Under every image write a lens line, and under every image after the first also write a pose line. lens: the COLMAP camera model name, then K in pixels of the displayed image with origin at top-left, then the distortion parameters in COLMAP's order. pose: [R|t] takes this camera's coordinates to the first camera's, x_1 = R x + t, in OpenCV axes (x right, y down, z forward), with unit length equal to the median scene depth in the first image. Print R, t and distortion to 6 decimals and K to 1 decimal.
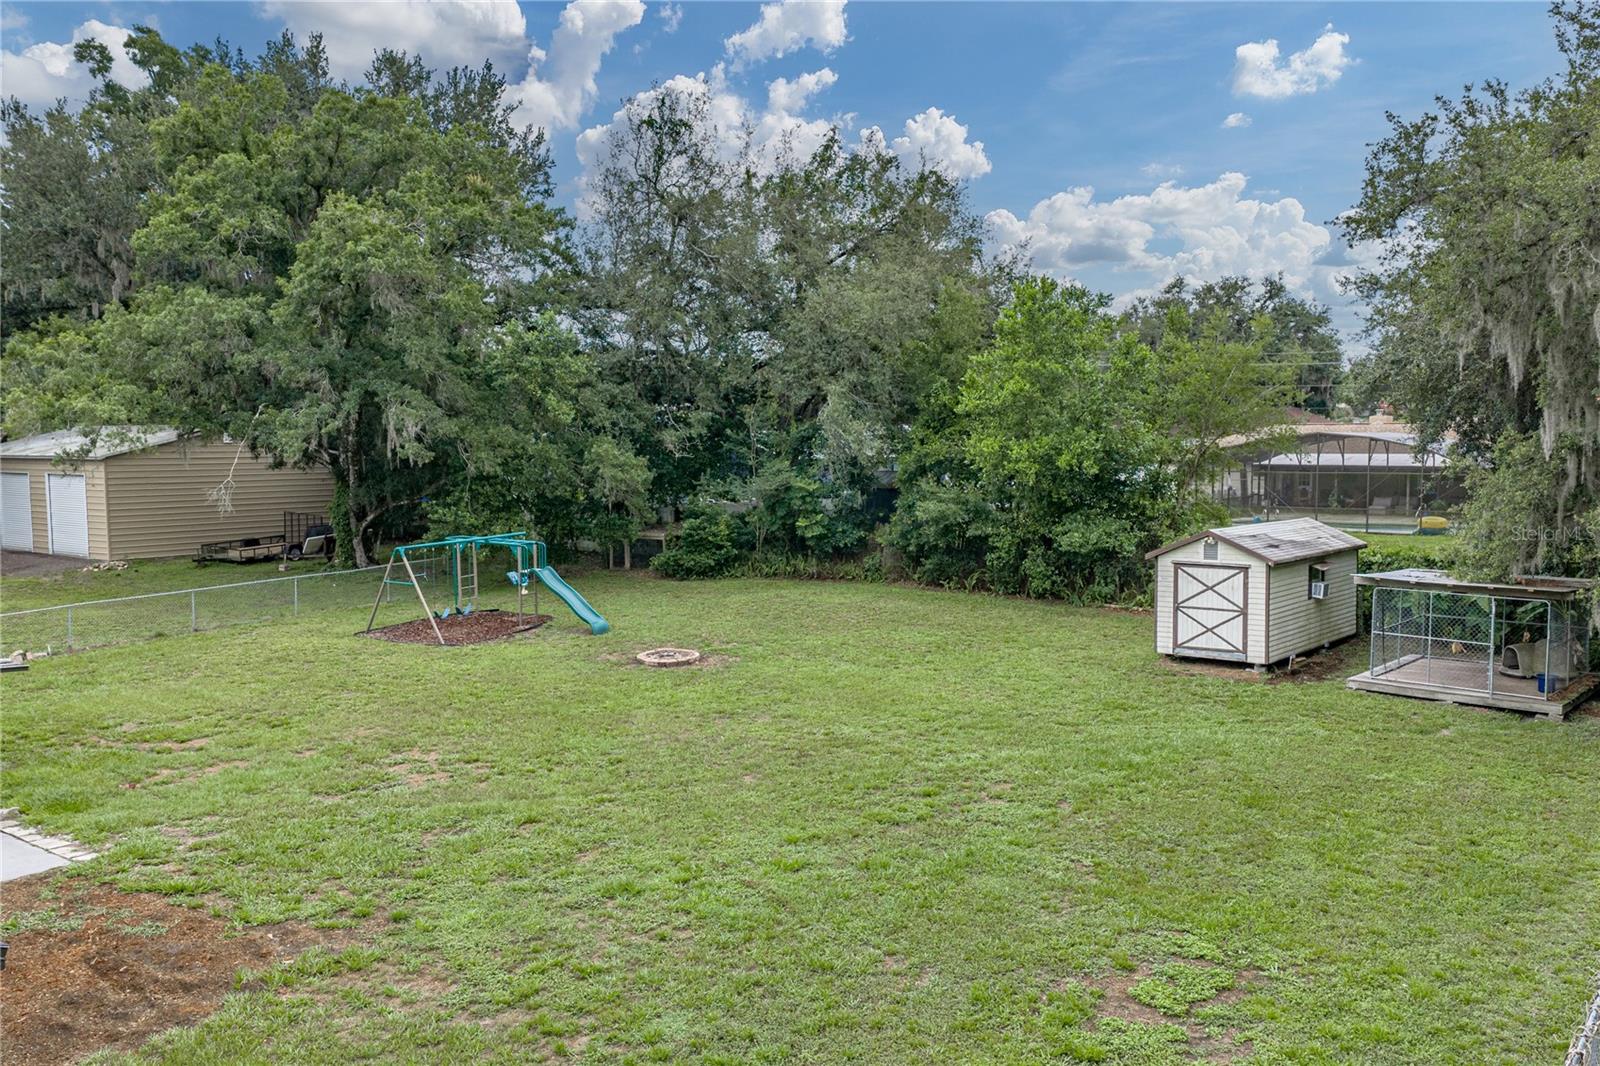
lens RADIAL K [[1307.7, 0, 803.2], [0, 1307.7, 533.9], [0, 0, 1]] dist [0.024841, -0.007756]
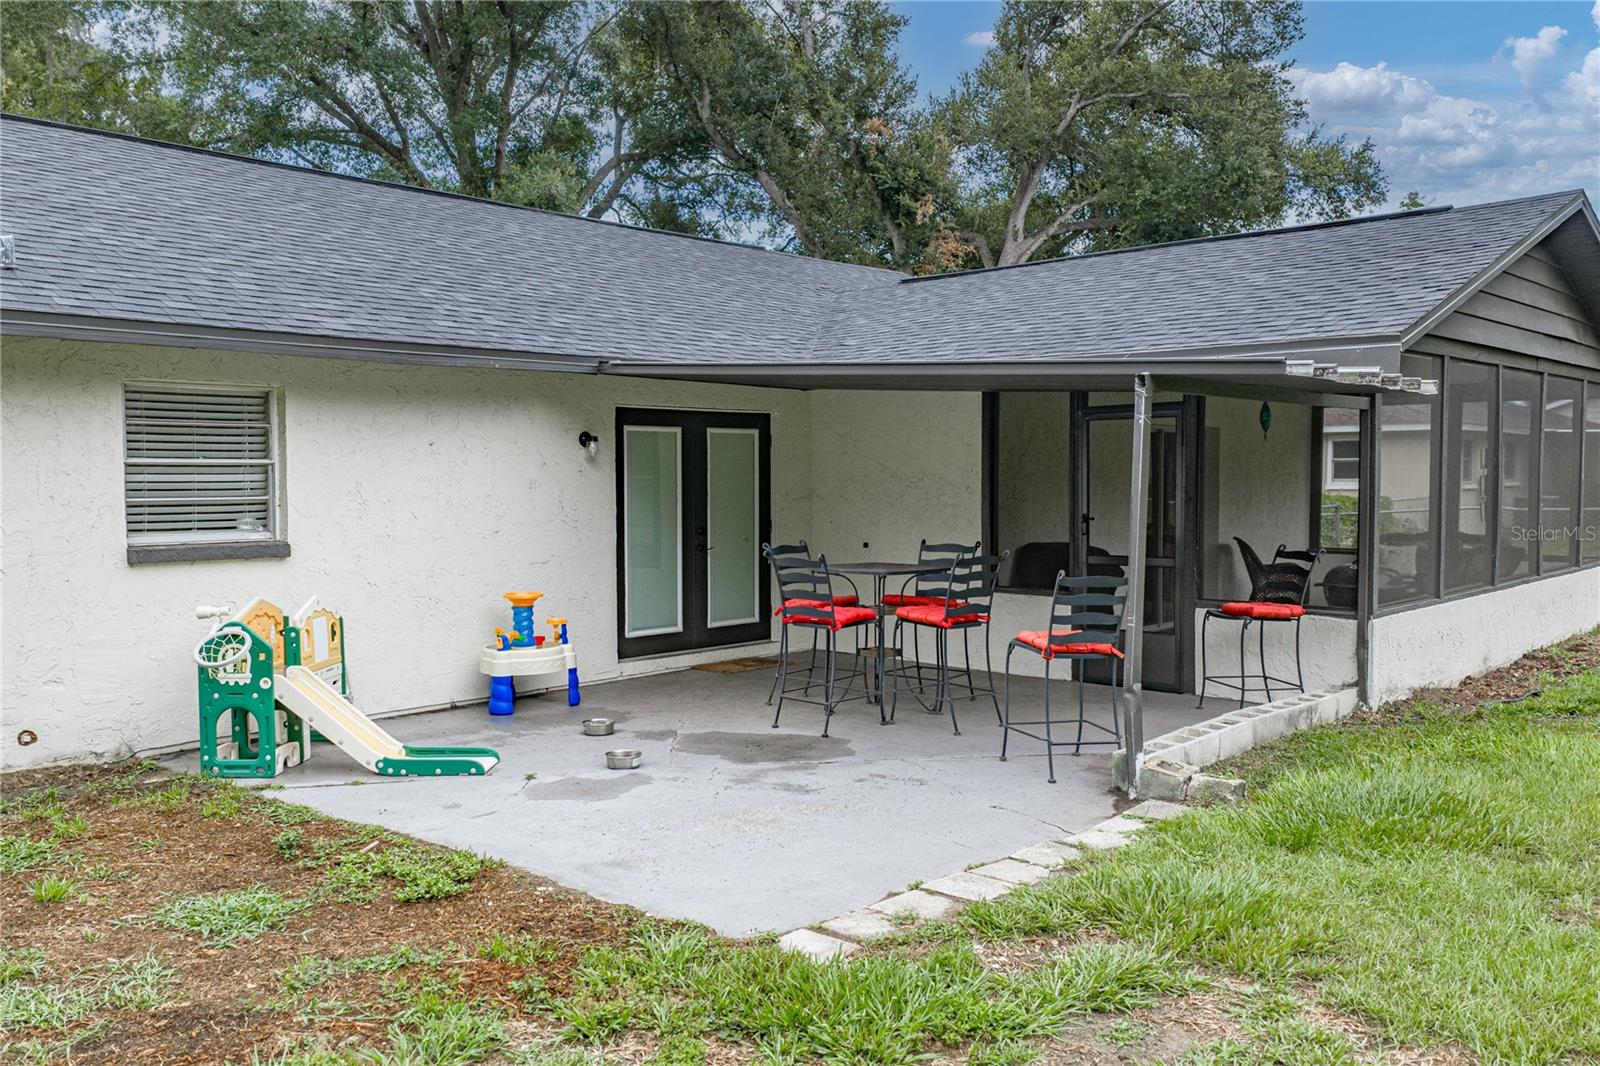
lens RADIAL K [[1336.0, 0, 794.6], [0, 1336.0, 544.1], [0, 0, 1]] dist [0.027965, -0.001360]
pose [[-0.076936, 0.058791, -0.995301, -0.126382], [-0.066174, 0.995758, 0.063933, 0.066787], [0.994838, 0.070782, -0.072719, 0.455334]]
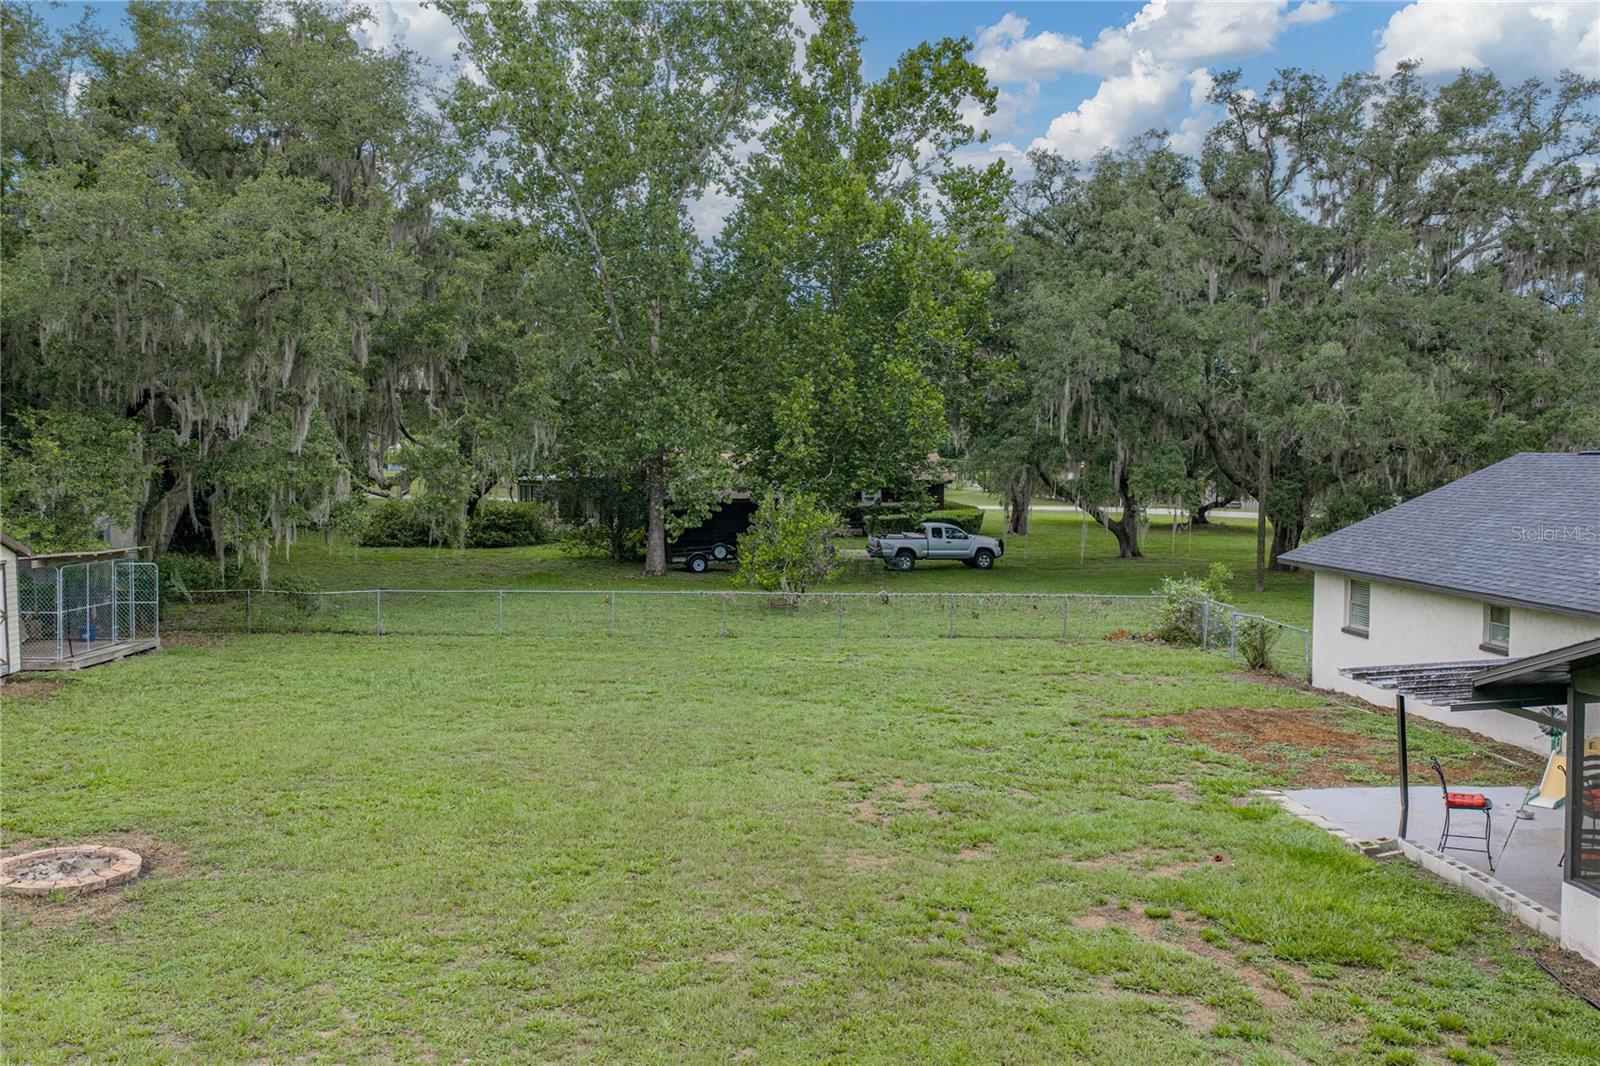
lens RADIAL K [[1316.2, 0, 799.2], [0, 1316.2, 537.0], [0, 0, 1]] dist [0.024309, 0.005166]
pose [[-0.685576, -0.041748, 0.726803, -0.478227], [0.051410, 0.993086, 0.105536, -0.041982], [-0.726183, 0.109718, -0.678690, 0.894681]]
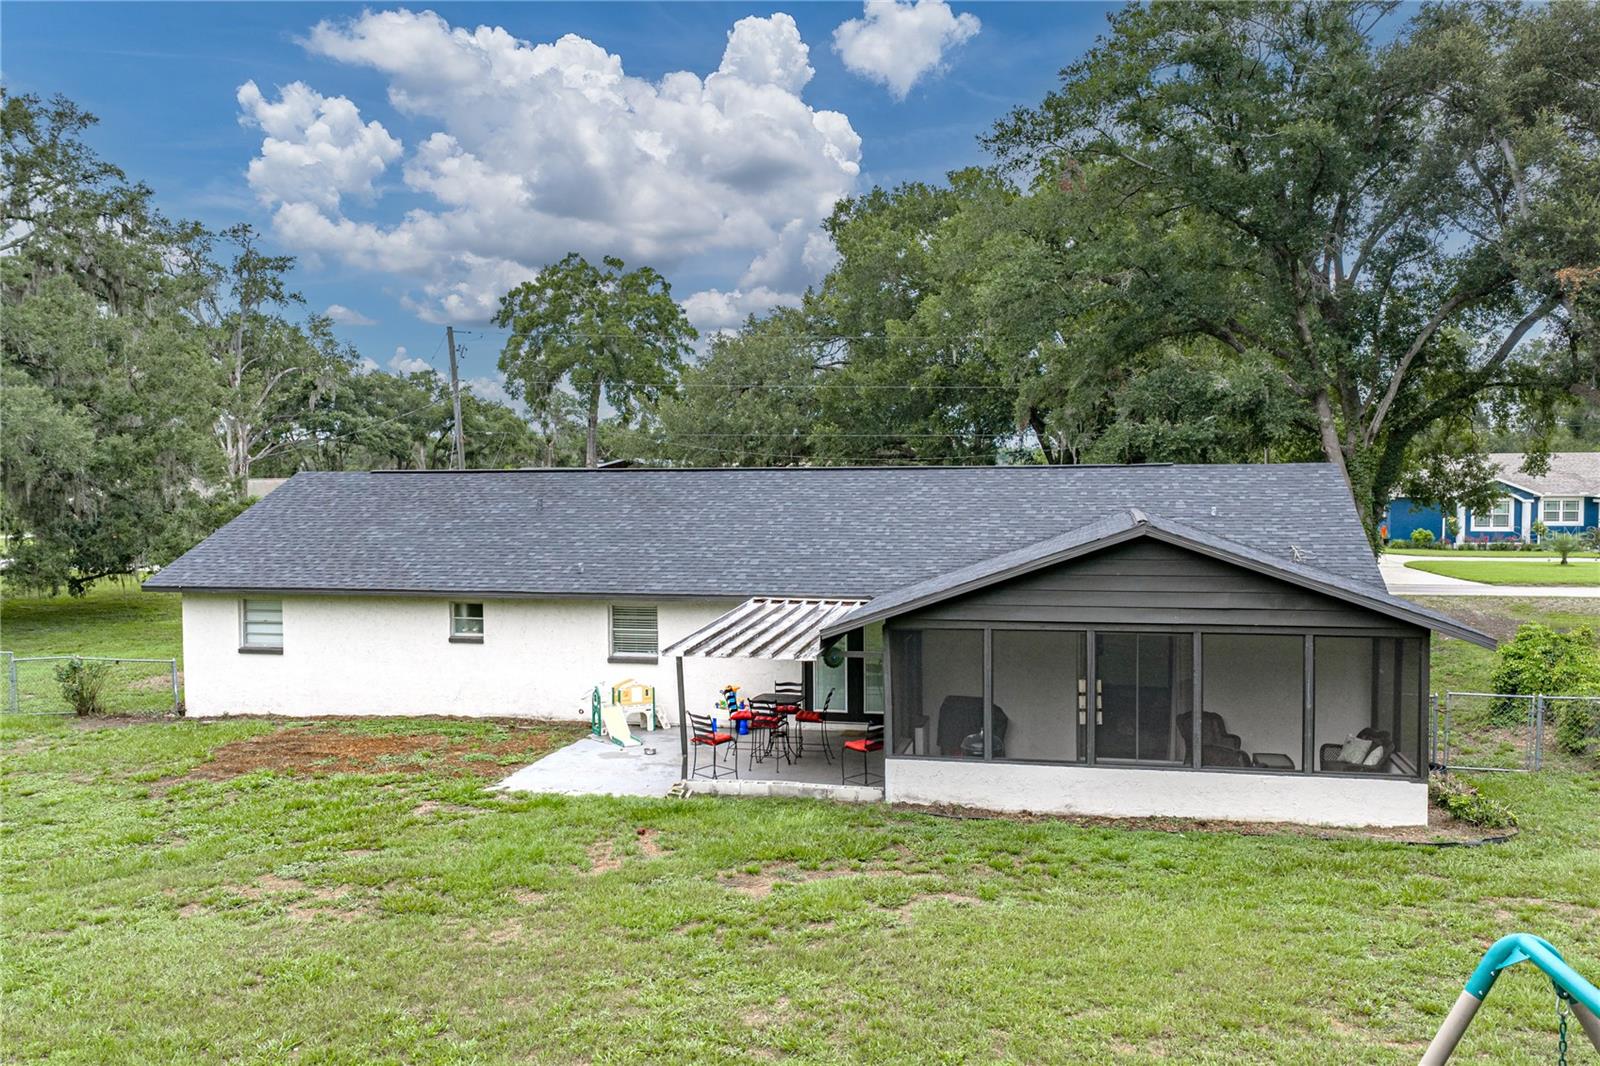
lens RADIAL K [[1307.7, 0, 803.2], [0, 1307.7, 533.9], [0, 0, 1]] dist [0.024841, -0.007756]
pose [[-0.906187, 0.033352, -0.421560, -0.143840], [-0.016481, 0.993342, 0.114016, -0.051078], [0.422556, 0.110268, -0.899604, 0.964943]]
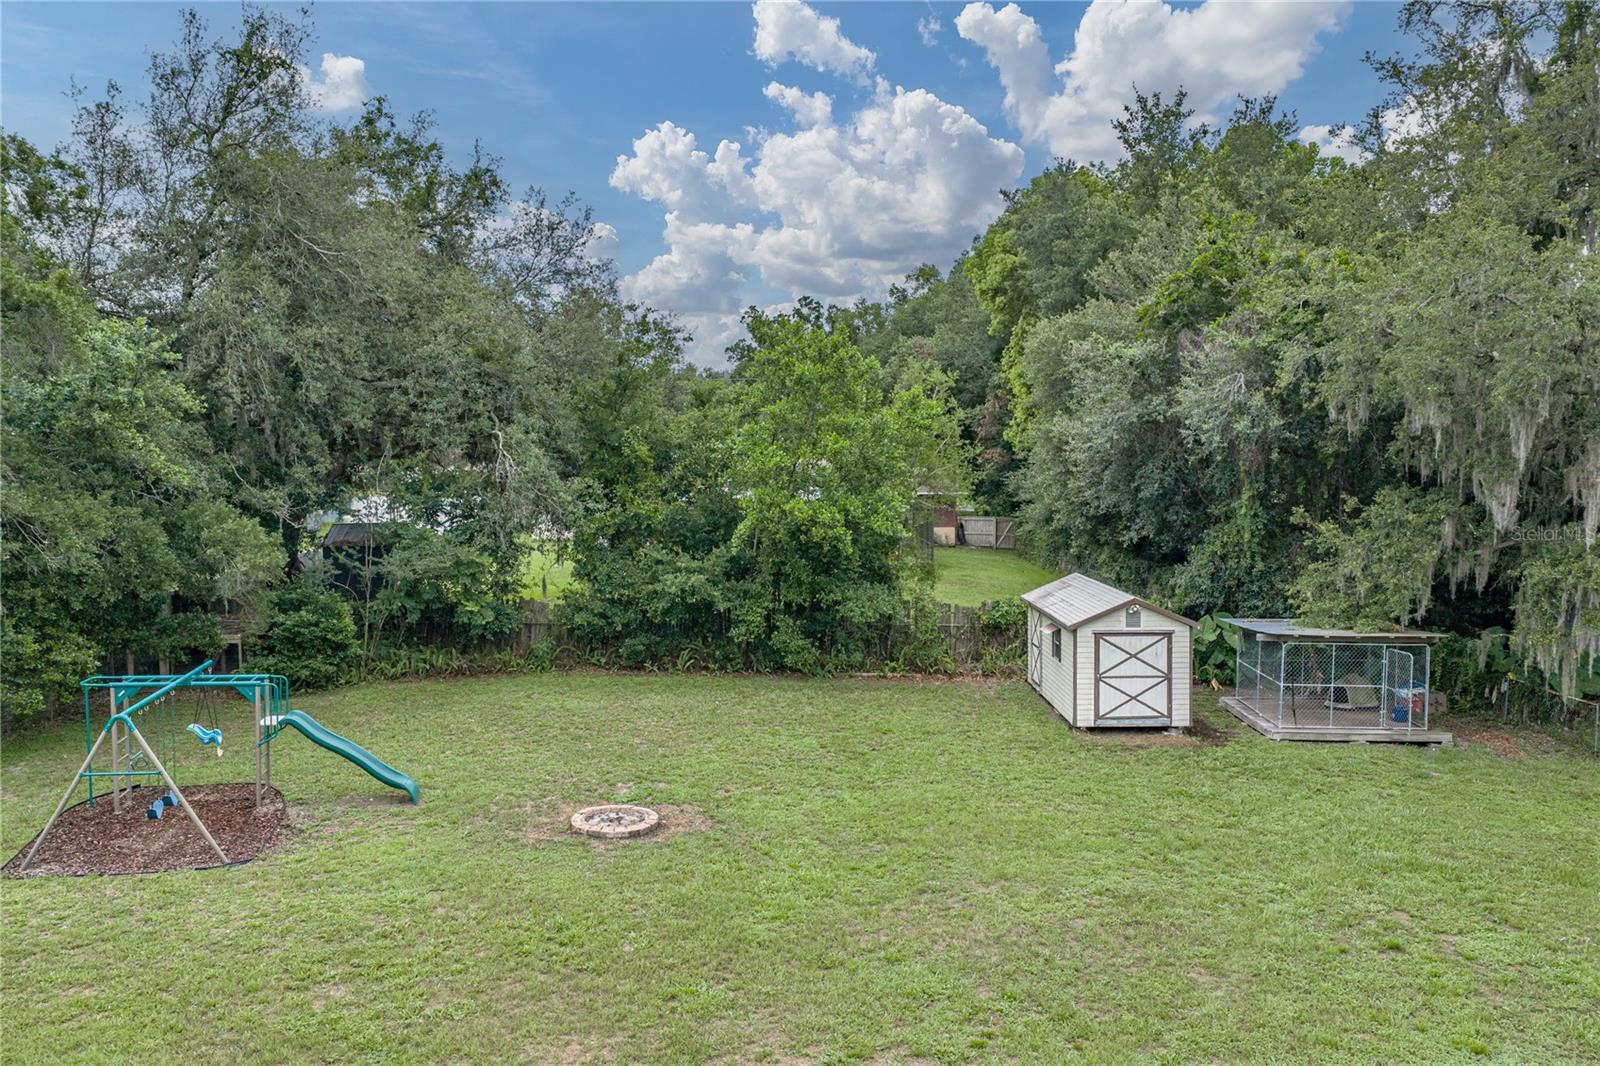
lens RADIAL K [[1333.8, 0, 800.0], [0, 1333.8, 533.0], [0, 0, 1]] dist [0.024738, 0.009493]
pose [[0.763204, -0.039979, 0.644919, -0.398941], [0.047514, 0.998854, 0.005692, -0.052133], [-0.644408, 0.026298, 0.764229, 0.292681]]
